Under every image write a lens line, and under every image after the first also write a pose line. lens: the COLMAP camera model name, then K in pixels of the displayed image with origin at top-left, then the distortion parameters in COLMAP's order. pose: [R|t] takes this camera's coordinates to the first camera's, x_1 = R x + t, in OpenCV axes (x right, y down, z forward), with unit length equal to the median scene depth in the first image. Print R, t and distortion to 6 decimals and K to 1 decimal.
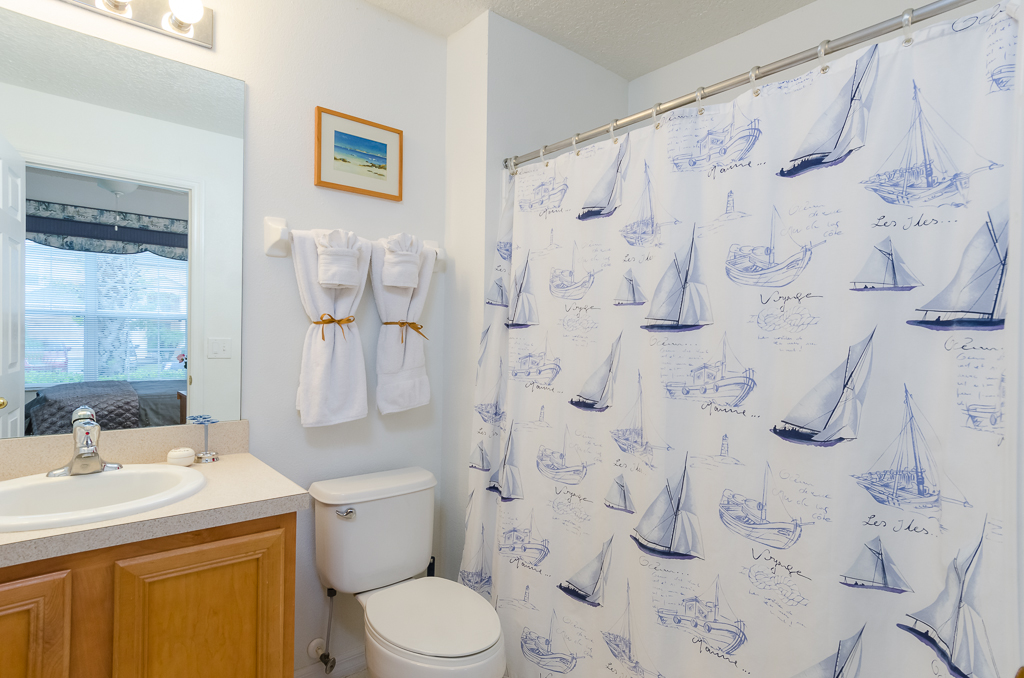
lens RADIAL K [[545.0, 0, 514.1], [0, 545.0, 339.4], [0, 0, 1]] dist [0.026877, 0.000439]
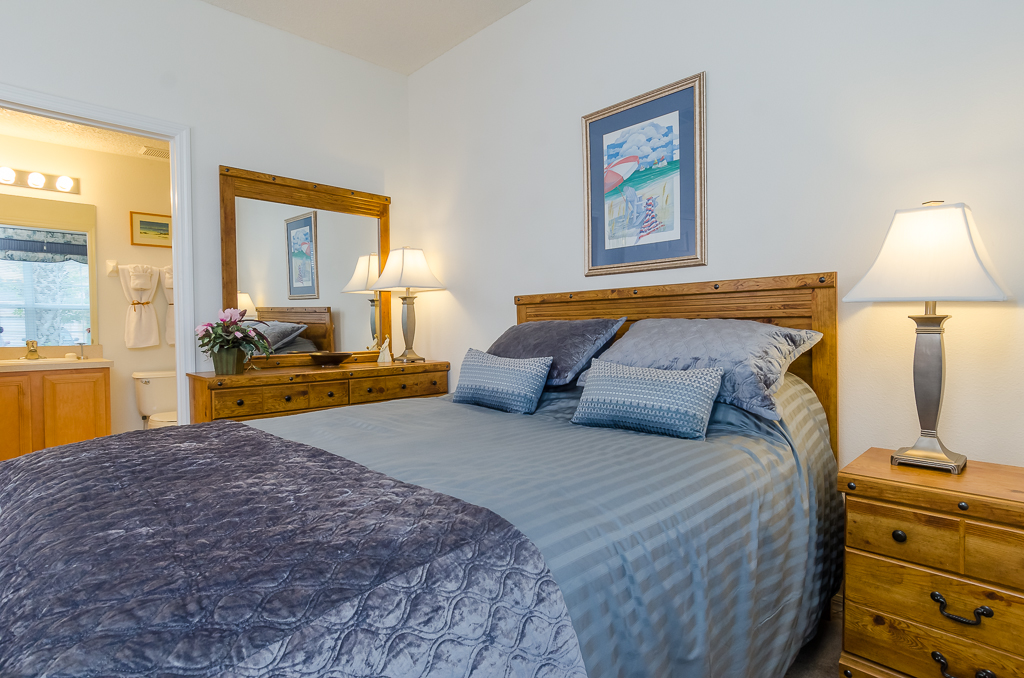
lens RADIAL K [[545.0, 0, 510.3], [0, 545.0, 336.1], [0, 0, 1]] dist [0.026877, 0.000439]
pose [[0.997796, -0.029929, 0.059221, 0.348288], [0.028666, 0.999346, 0.022064, 0.031144], [-0.059843, -0.020318, 0.998001, -0.458657]]
